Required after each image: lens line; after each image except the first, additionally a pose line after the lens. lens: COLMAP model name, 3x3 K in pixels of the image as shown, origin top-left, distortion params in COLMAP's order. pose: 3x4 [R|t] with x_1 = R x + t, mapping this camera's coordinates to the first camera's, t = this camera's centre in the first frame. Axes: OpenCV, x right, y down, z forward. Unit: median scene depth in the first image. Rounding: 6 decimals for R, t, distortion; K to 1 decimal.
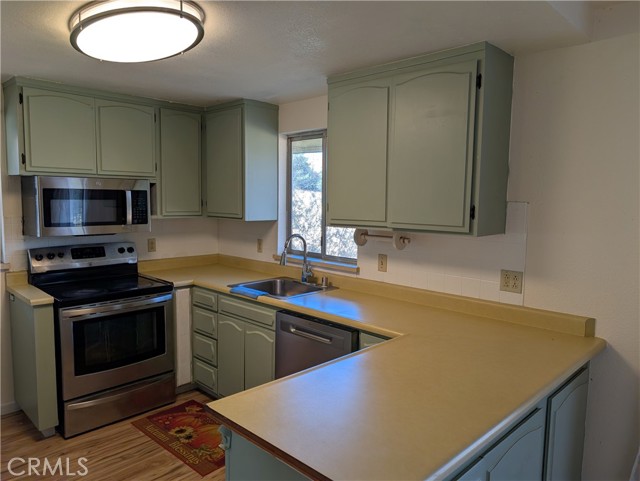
lens RADIAL K [[461.7, 0, 316.6], [0, 461.7, 239.9], [0, 0, 1]] dist [0.018140, -0.016309]
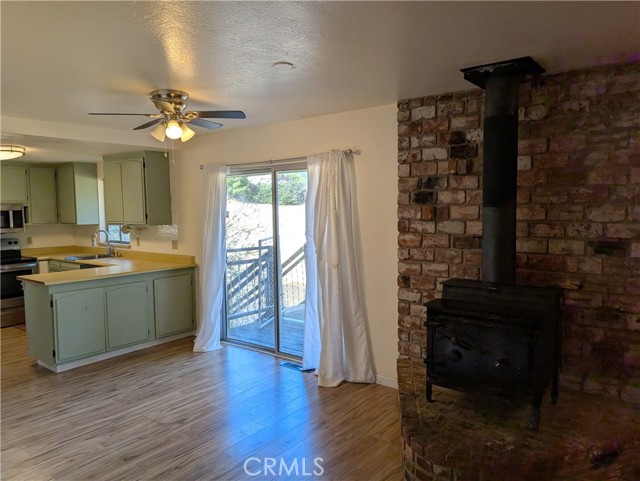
lens RADIAL K [[461.7, 0, 315.1], [0, 461.7, 240.8], [0, 0, 1]] dist [0.018140, -0.016309]
pose [[0.994149, -0.035484, 0.102026, 0.697636], [0.037525, 0.999131, -0.018155, 0.108618], [-0.101293, 0.021877, 0.994616, -1.123290]]
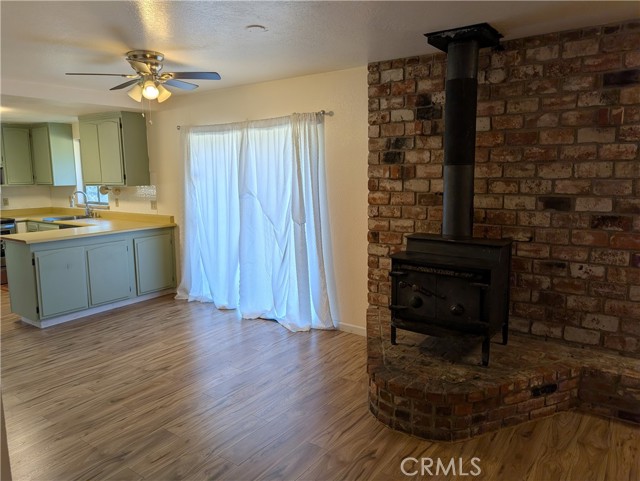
lens RADIAL K [[461.7, 0, 315.8], [0, 461.7, 232.6], [0, 0, 1]] dist [0.018140, -0.016309]
pose [[0.988632, -0.047912, 0.142516, 0.706582], [0.041954, 0.998127, 0.044520, 0.125017], [-0.144382, -0.038035, 0.988791, -1.187999]]
